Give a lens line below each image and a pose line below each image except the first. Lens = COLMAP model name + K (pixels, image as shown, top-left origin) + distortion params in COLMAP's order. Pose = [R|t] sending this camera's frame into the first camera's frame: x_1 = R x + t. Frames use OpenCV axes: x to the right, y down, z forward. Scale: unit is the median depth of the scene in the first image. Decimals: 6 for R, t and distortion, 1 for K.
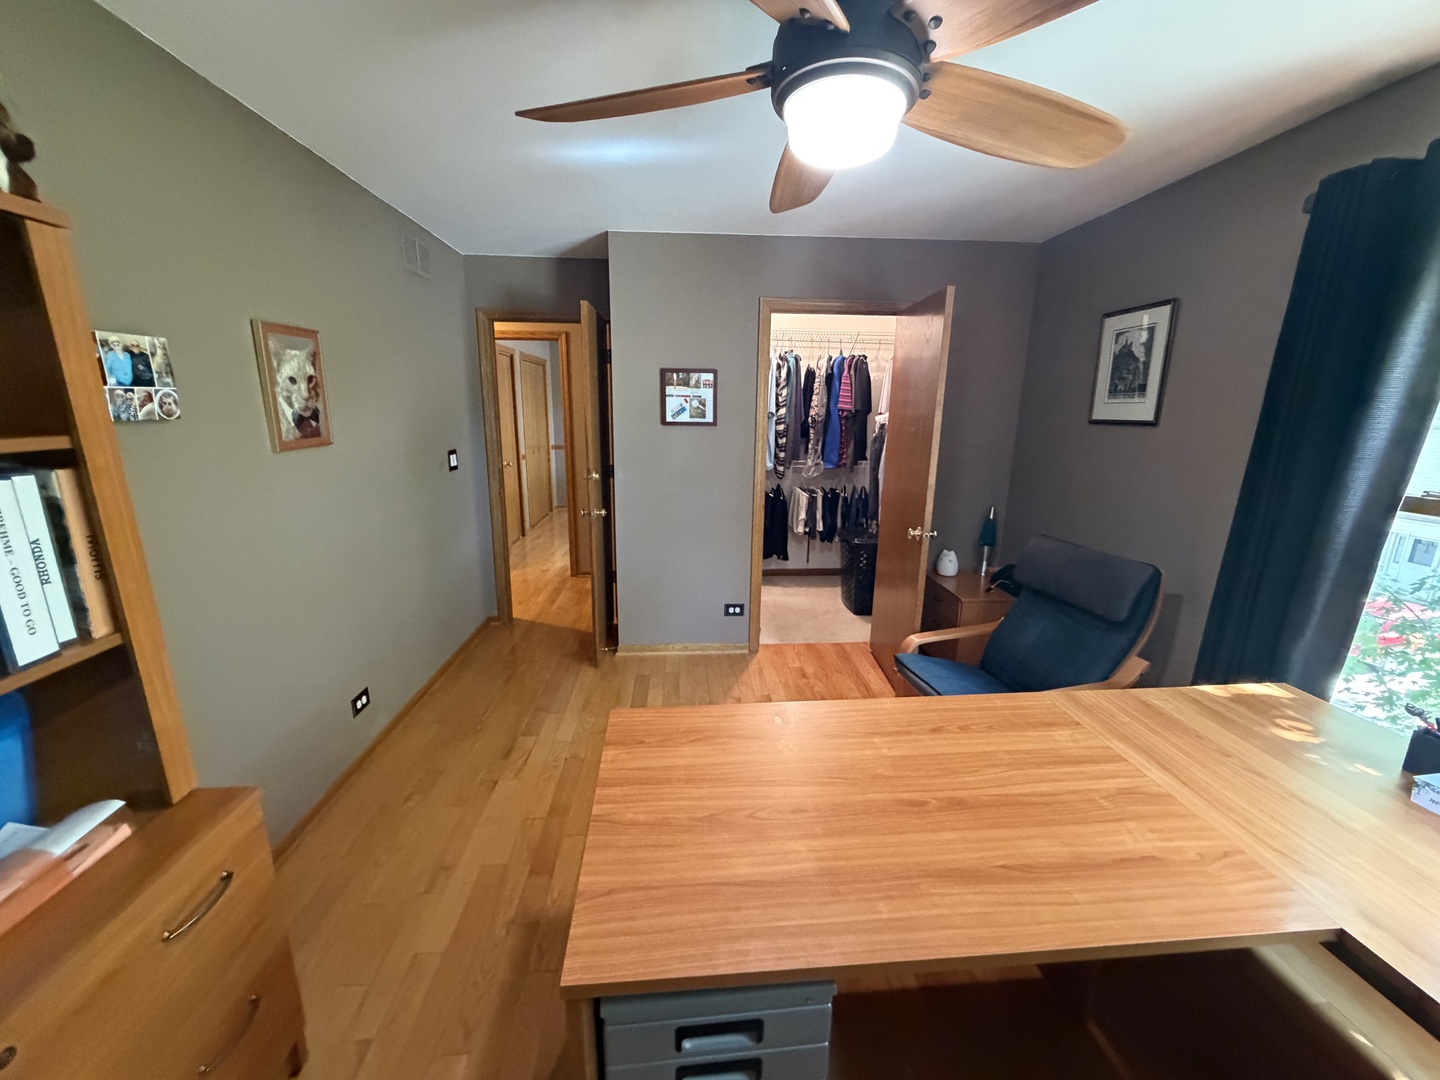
lens RADIAL K [[572.8, 0, 725.7], [0, 572.8, 538.2], [0, 0, 1]] dist [0.000011, 0.000400]
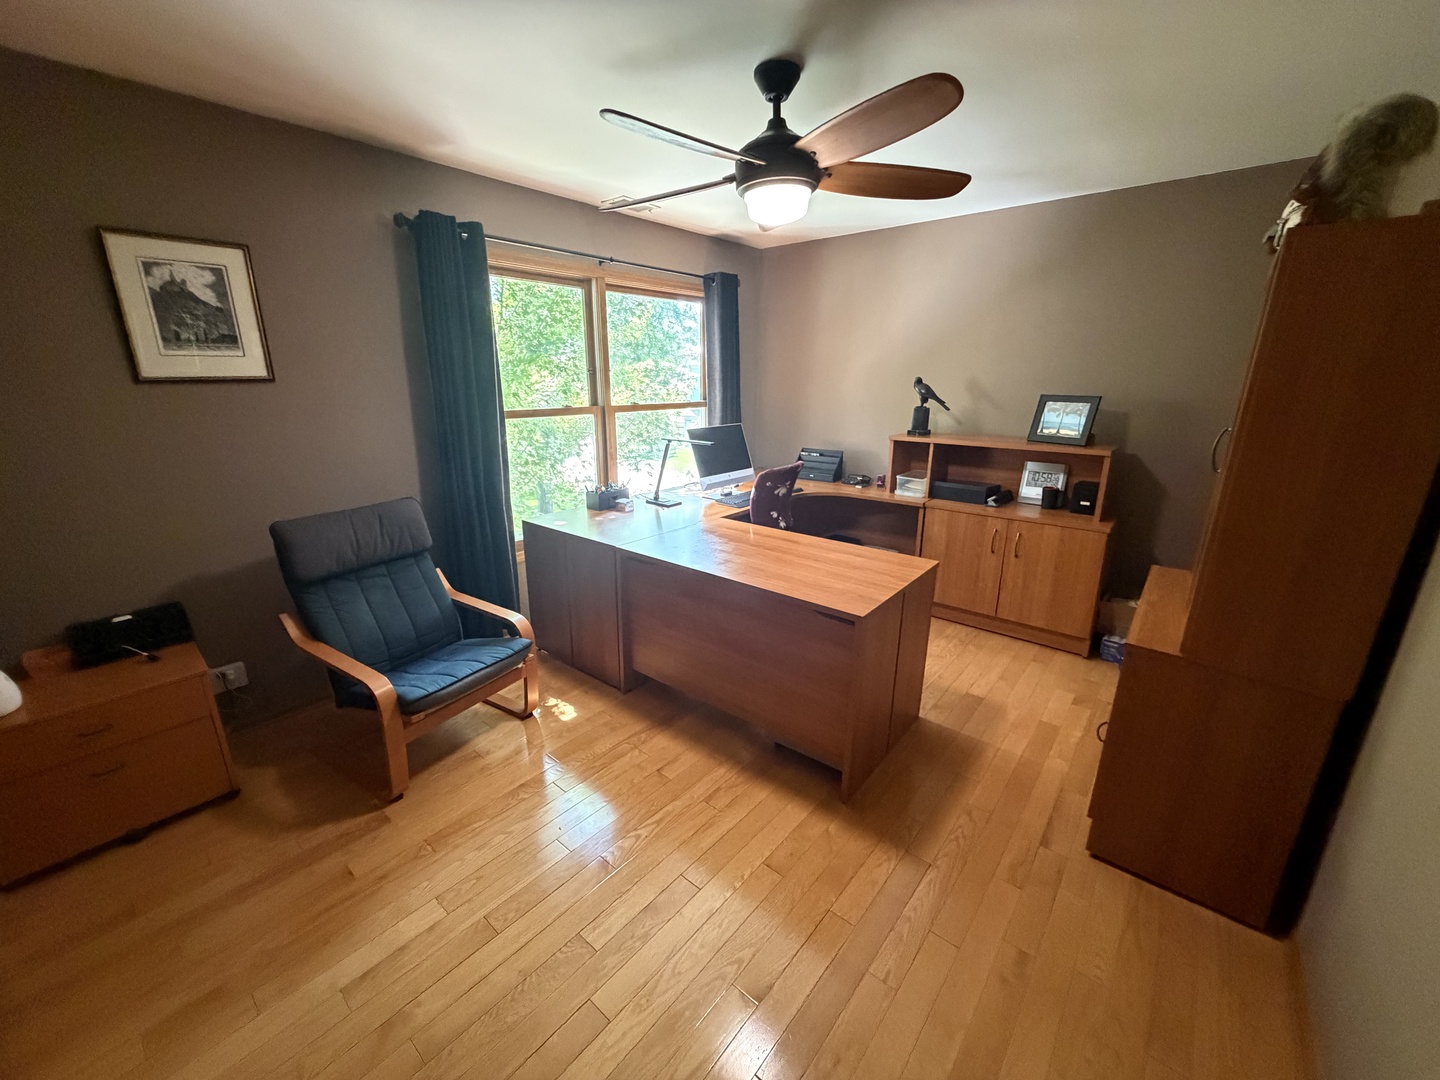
lens RADIAL K [[572.8, 0, 718.9], [0, 572.8, 536.2], [0, 0, 1]] dist [0.000011, 0.000400]
pose [[-0.707612, -0.203573, 0.676641, -0.467712], [0.149218, 0.892953, 0.424700, -0.253278], [-0.690665, 0.401490, -0.601488, 1.130227]]
